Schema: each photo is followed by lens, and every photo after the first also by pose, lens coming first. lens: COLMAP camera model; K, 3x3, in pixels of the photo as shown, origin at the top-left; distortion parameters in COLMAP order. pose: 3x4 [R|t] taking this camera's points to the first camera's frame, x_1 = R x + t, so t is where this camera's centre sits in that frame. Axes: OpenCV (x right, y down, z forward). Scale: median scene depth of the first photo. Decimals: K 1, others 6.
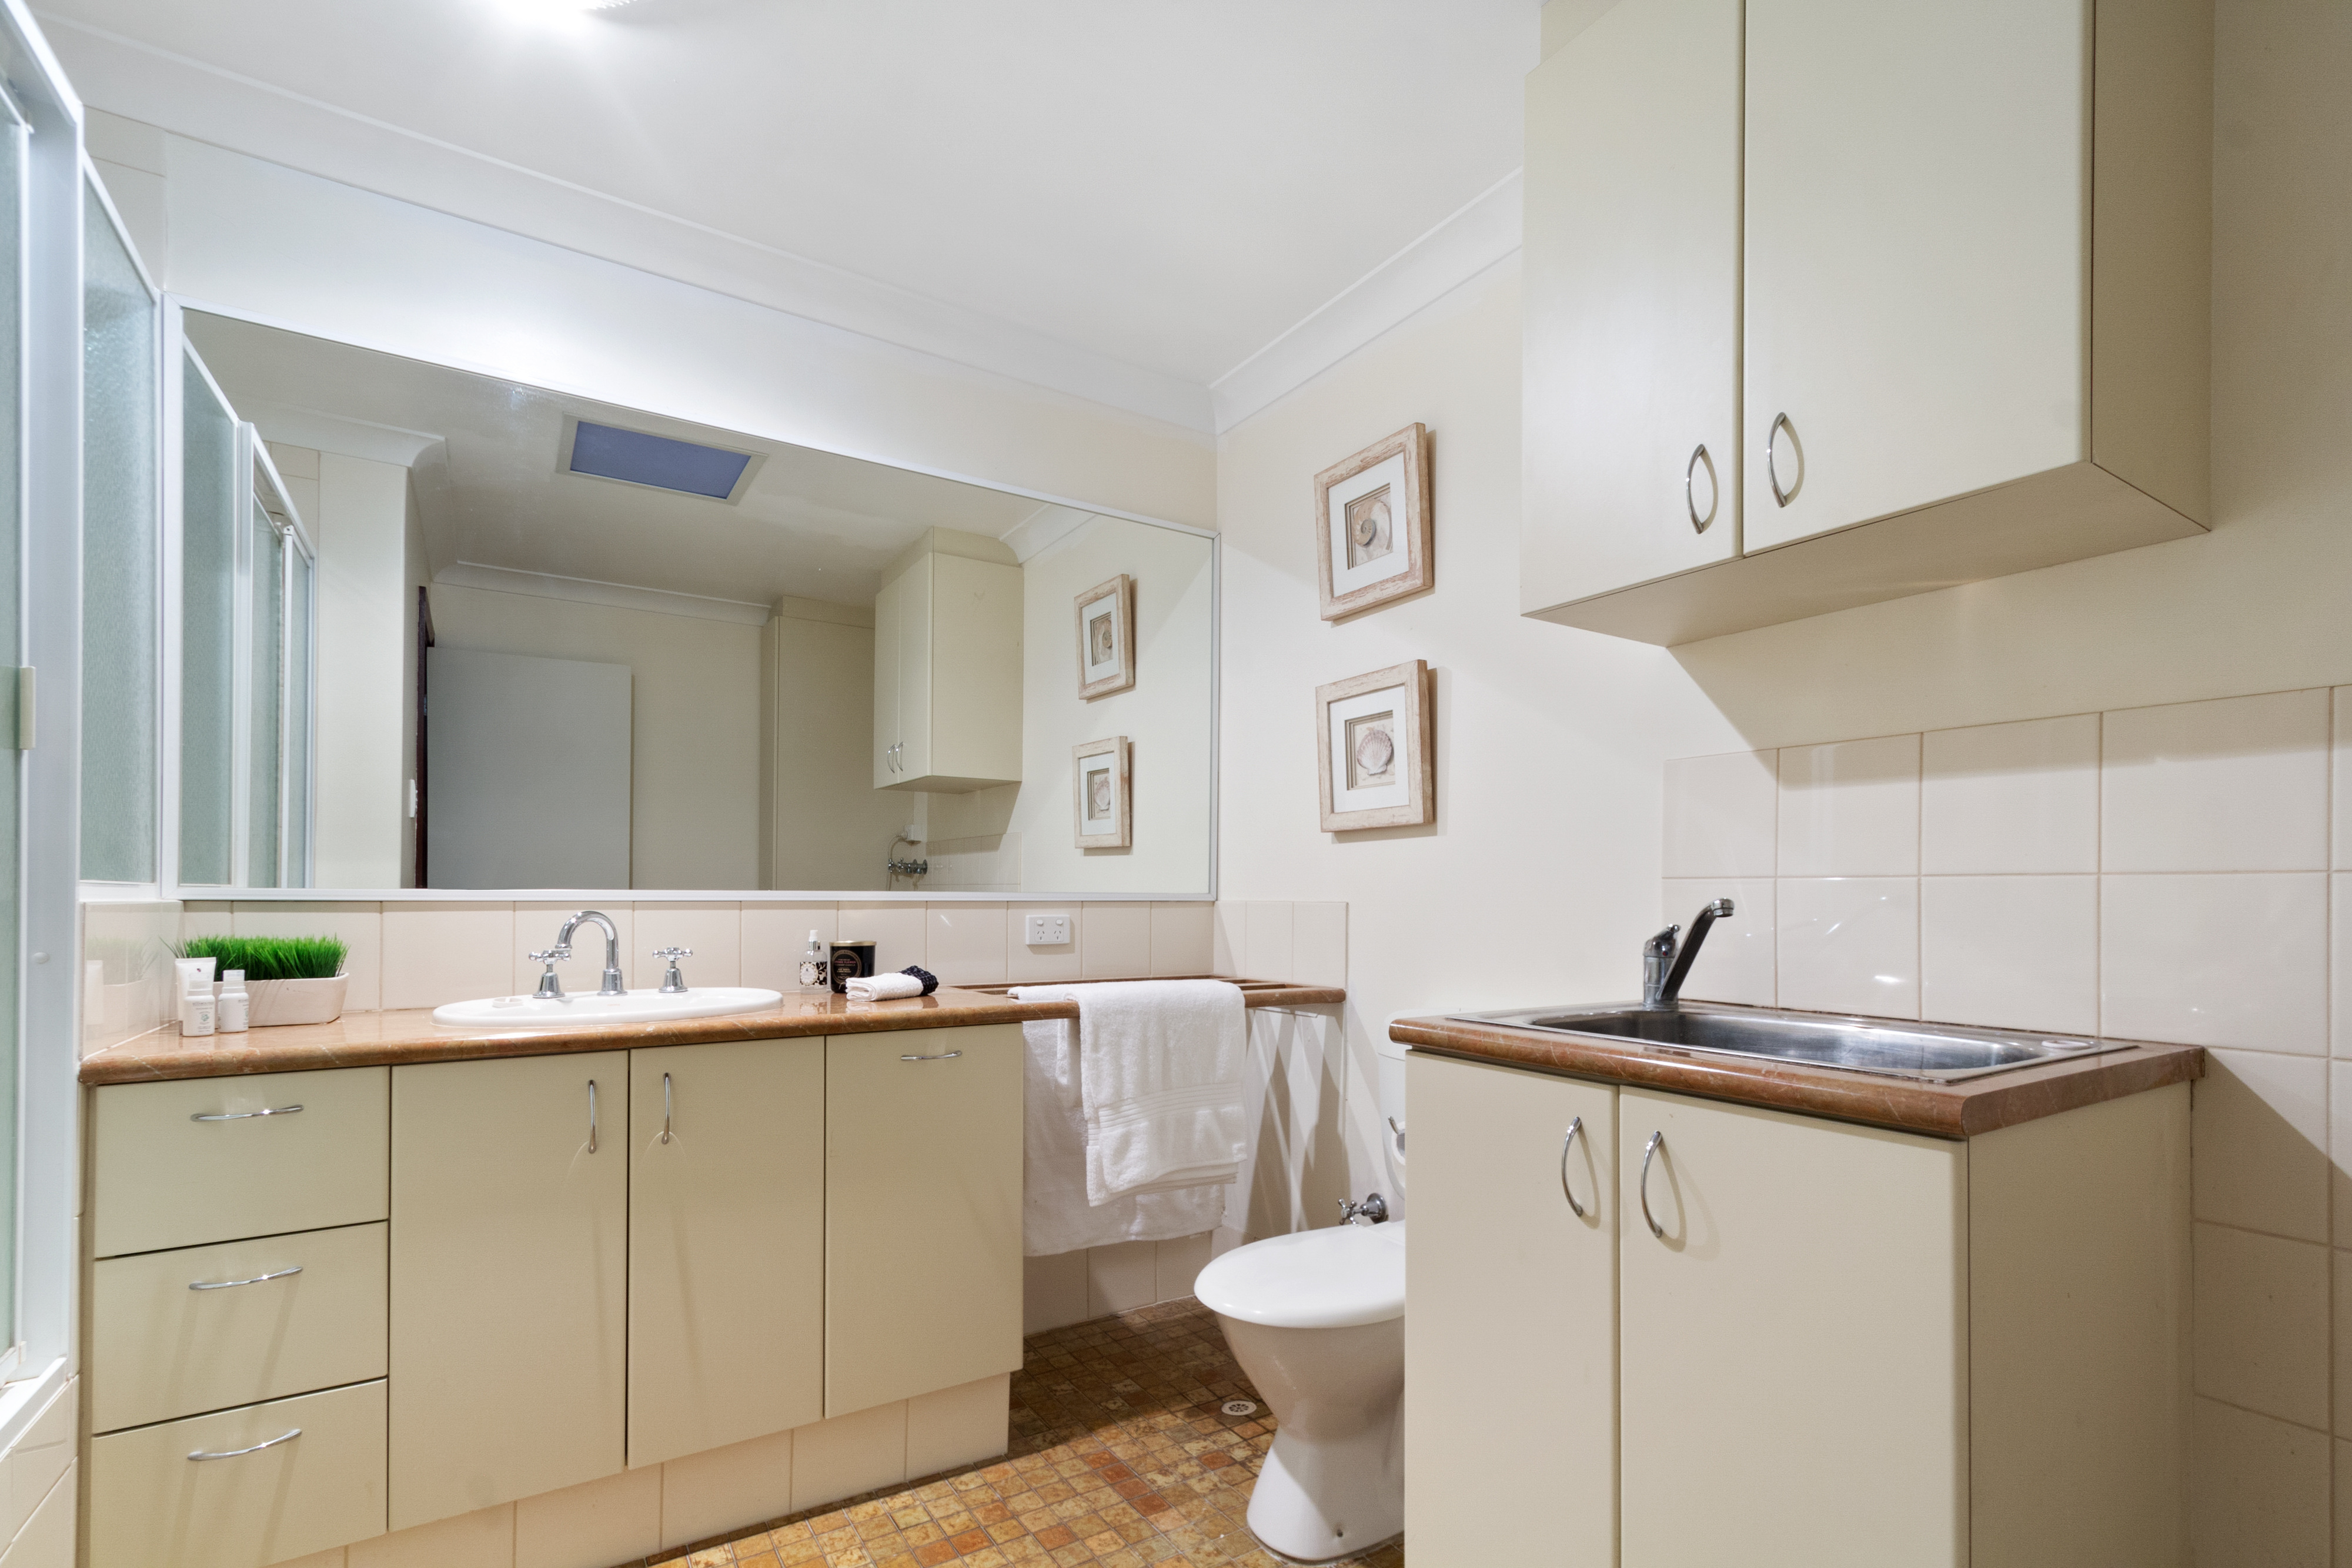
lens RADIAL K [[1084.9, 0, 1208.6], [0, 1084.9, 892.5], [0, 0, 1]] dist [0.014868, -0.003453]
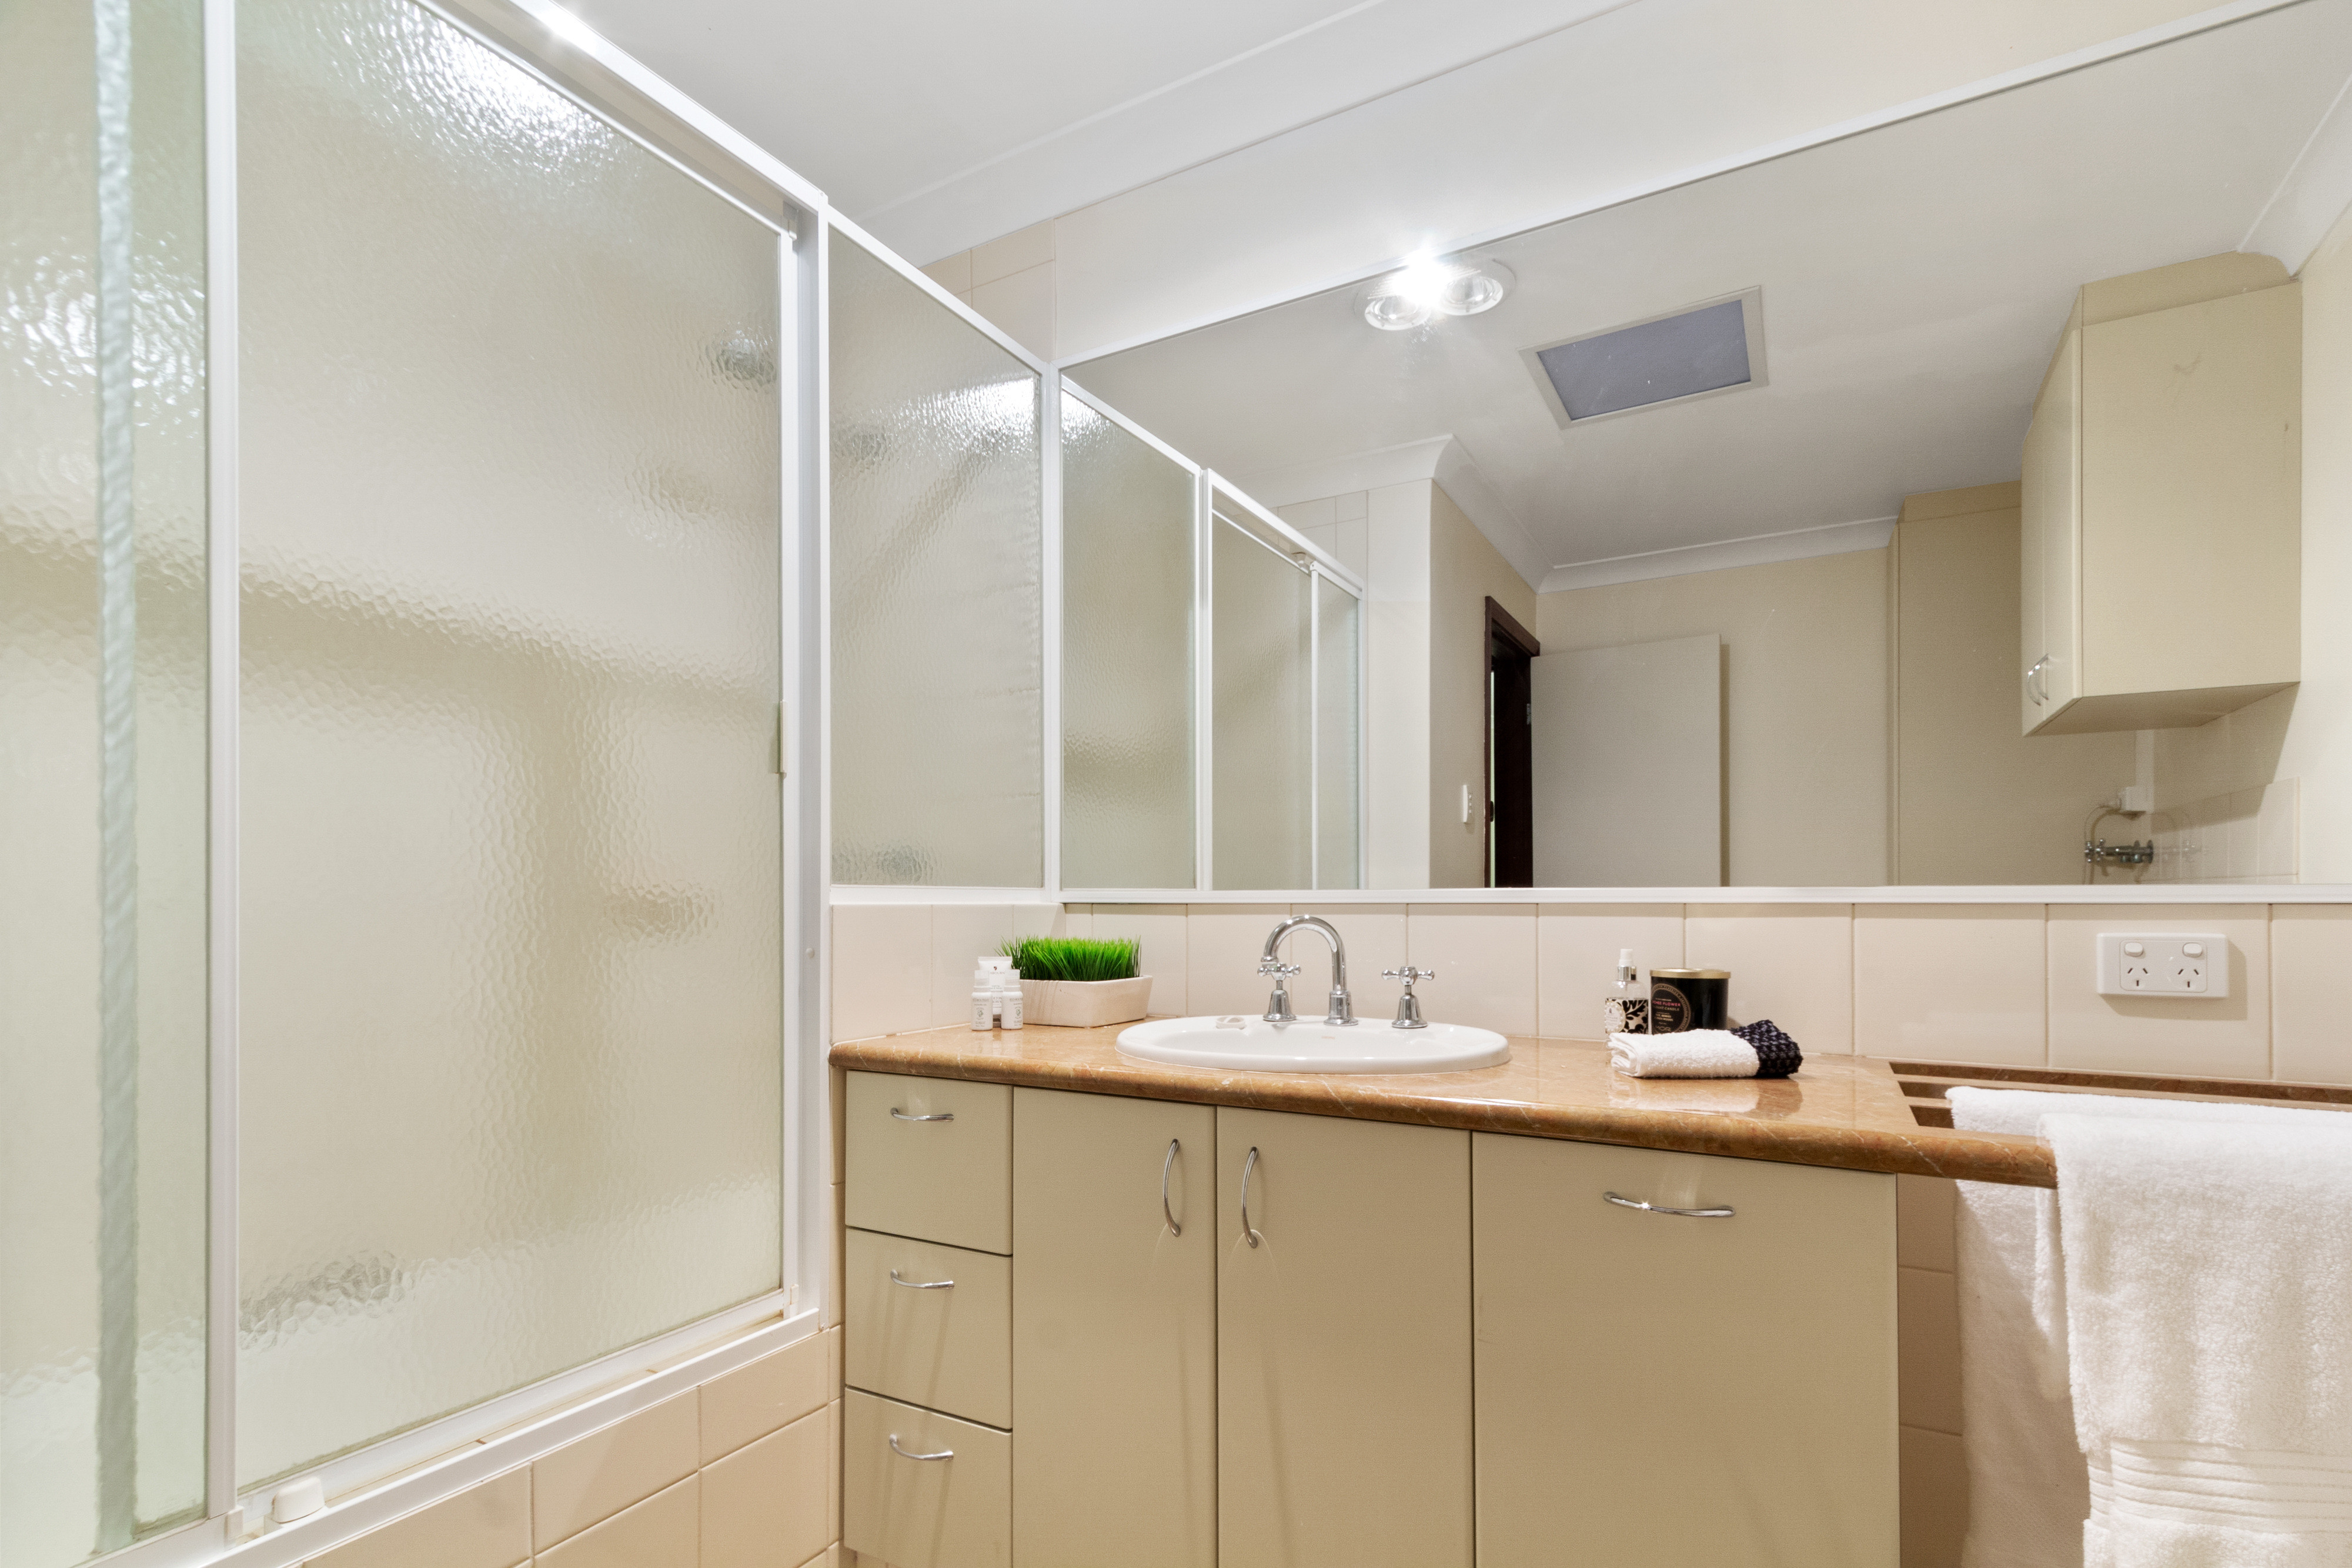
lens RADIAL K [[1084.9, 0, 1228.4], [0, 1084.9, 889.7], [0, 0, 1]] dist [0.014868, -0.003453]
pose [[0.478230, -0.012653, -0.878143, 0.093524], [0.006104, 0.999920, -0.011084, 0.005824], [0.878213, -0.000060, 0.478269, 0.534006]]
